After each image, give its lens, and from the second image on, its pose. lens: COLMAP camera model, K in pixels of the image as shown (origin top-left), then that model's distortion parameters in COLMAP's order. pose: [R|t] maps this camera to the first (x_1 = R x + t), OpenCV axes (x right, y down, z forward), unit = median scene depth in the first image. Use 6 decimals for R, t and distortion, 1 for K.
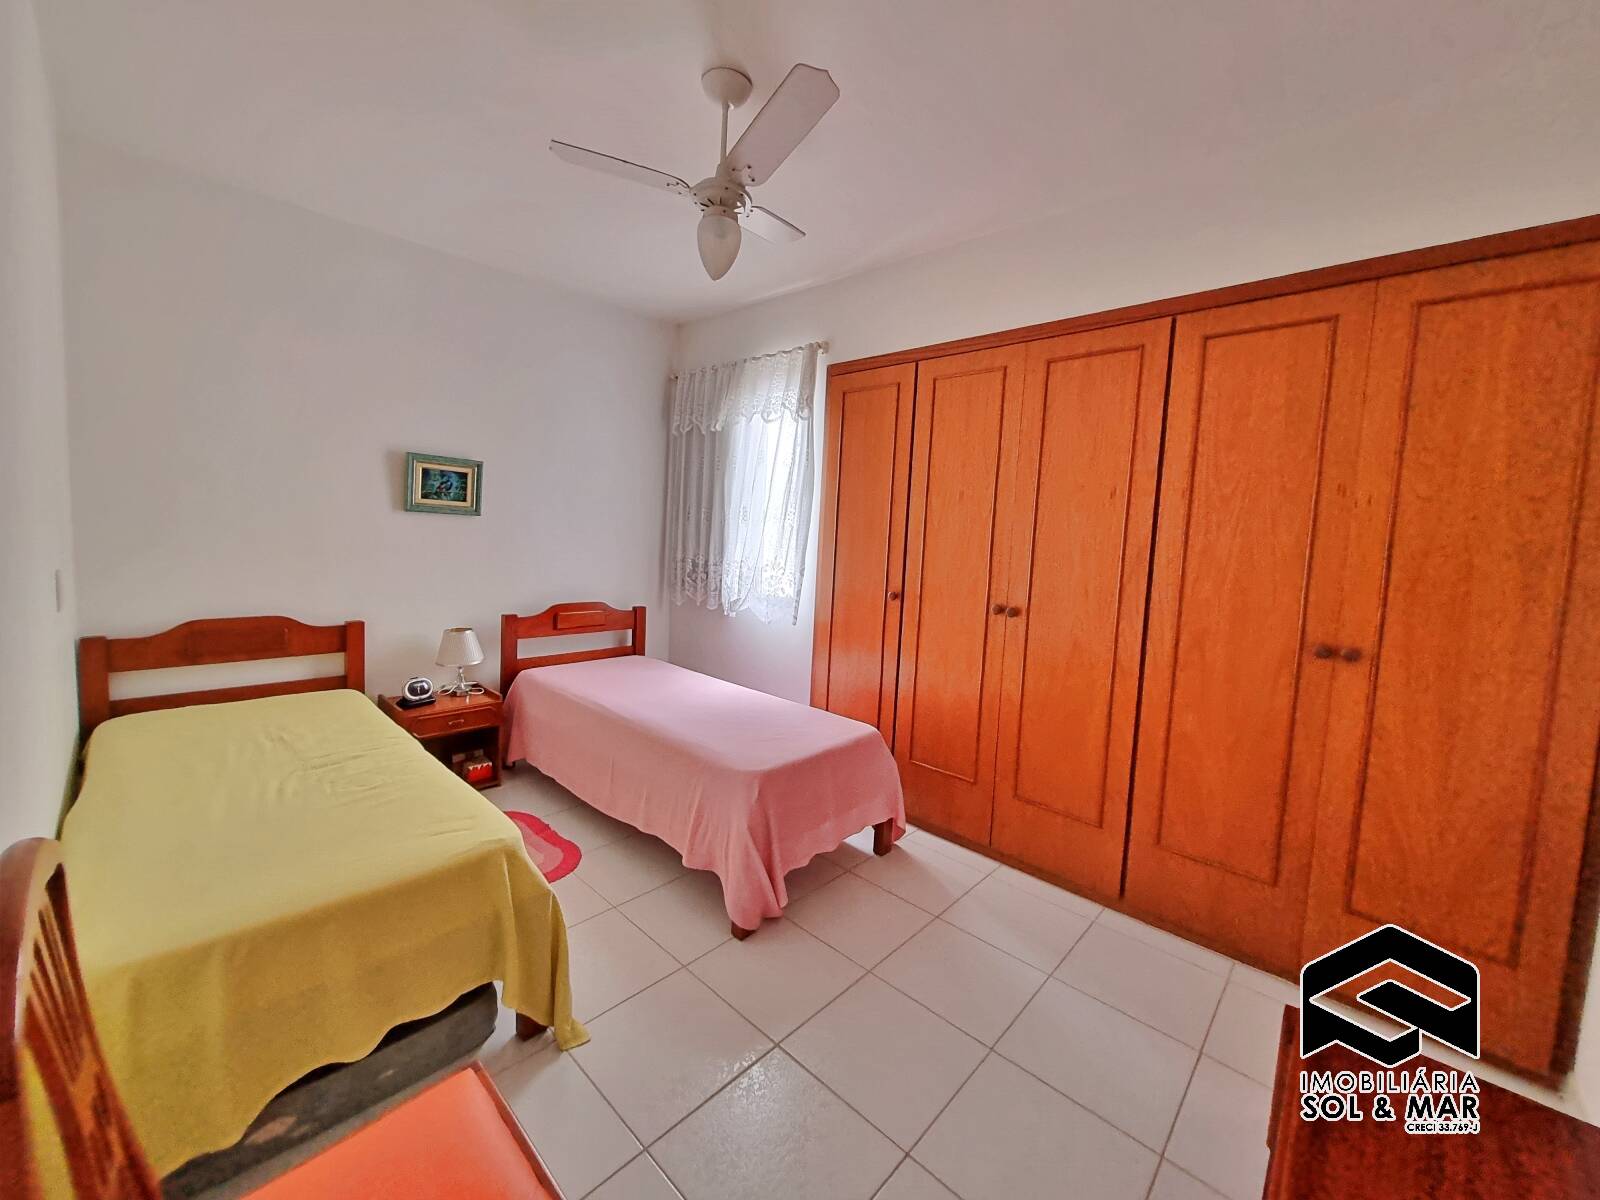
lens RADIAL K [[628.0, 0, 800.2], [0, 628.0, 586.4], [0, 0, 1]] dist [0.004054, -0.001585]
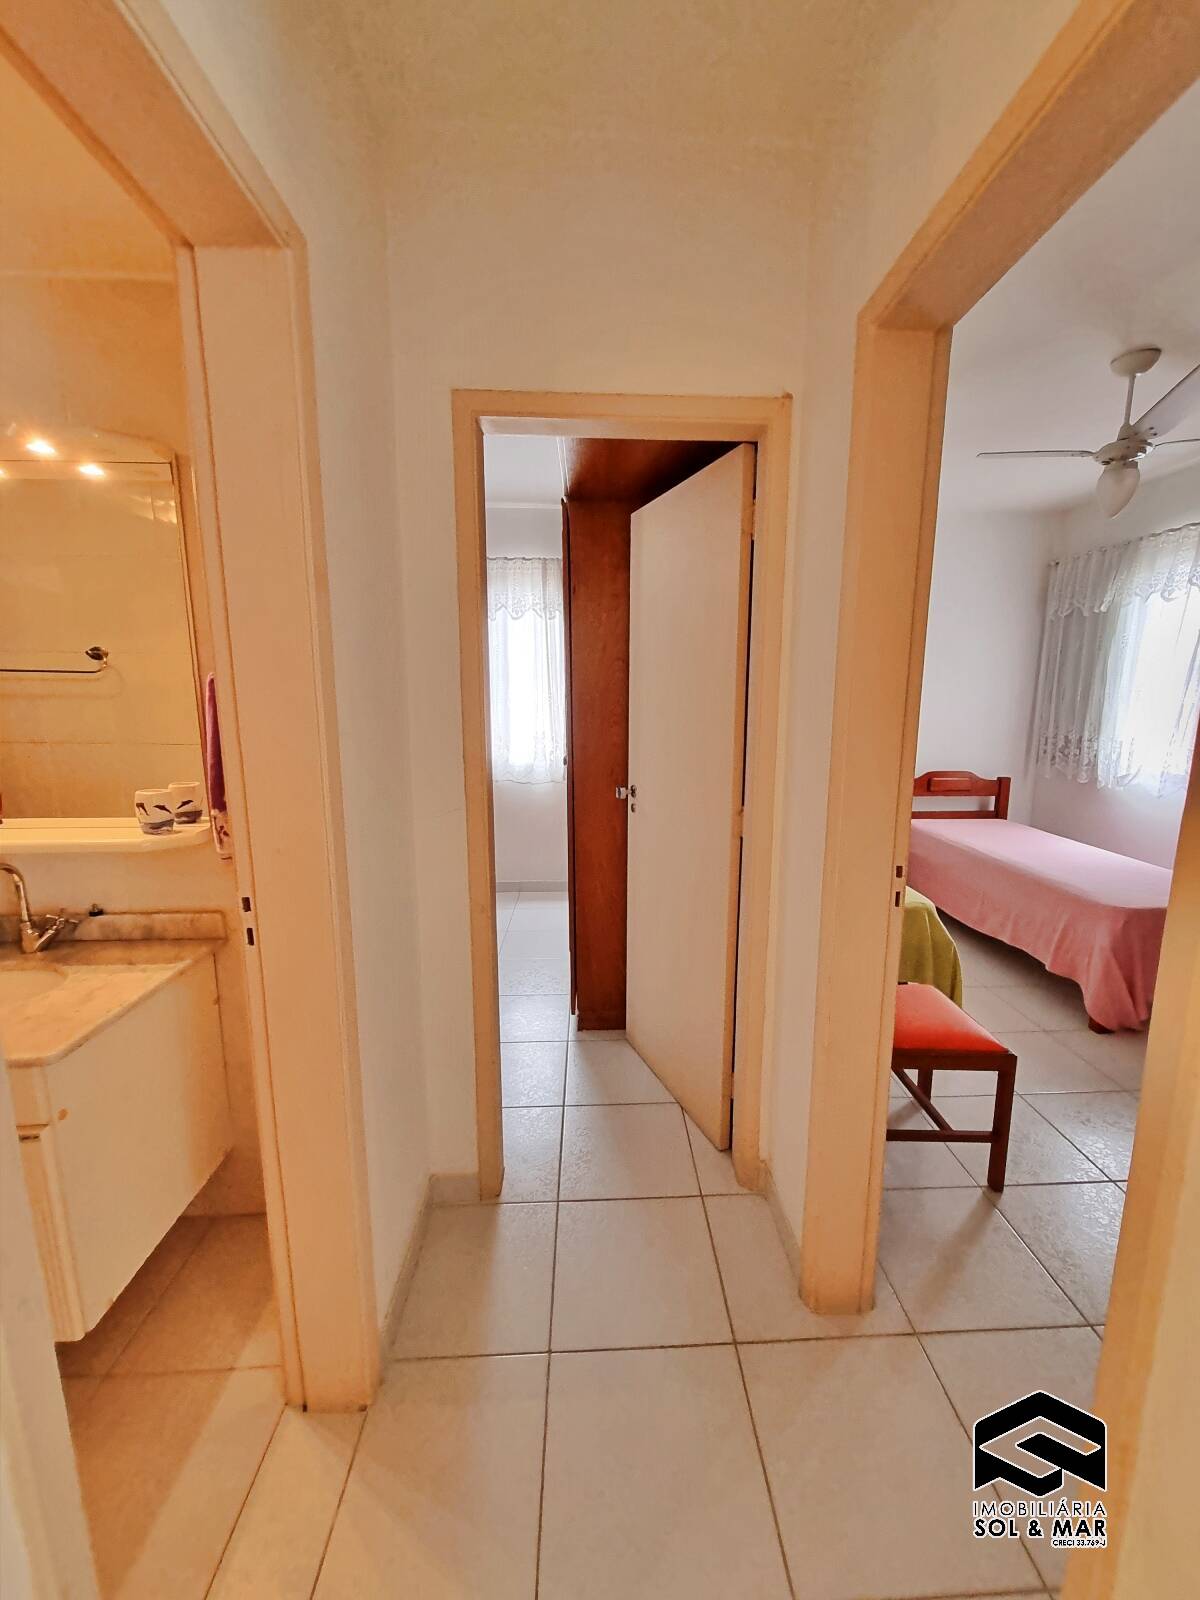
lens RADIAL K [[628.0, 0, 604.1], [0, 628.0, 791.2], [0, 0, 1]] dist [0.004054, -0.001585]
pose [[0.708823, 0.062161, -0.702642, 0.037452], [-0.023796, 0.997650, 0.064254, 0.002068], [0.704985, -0.028825, 0.708636, -0.355330]]
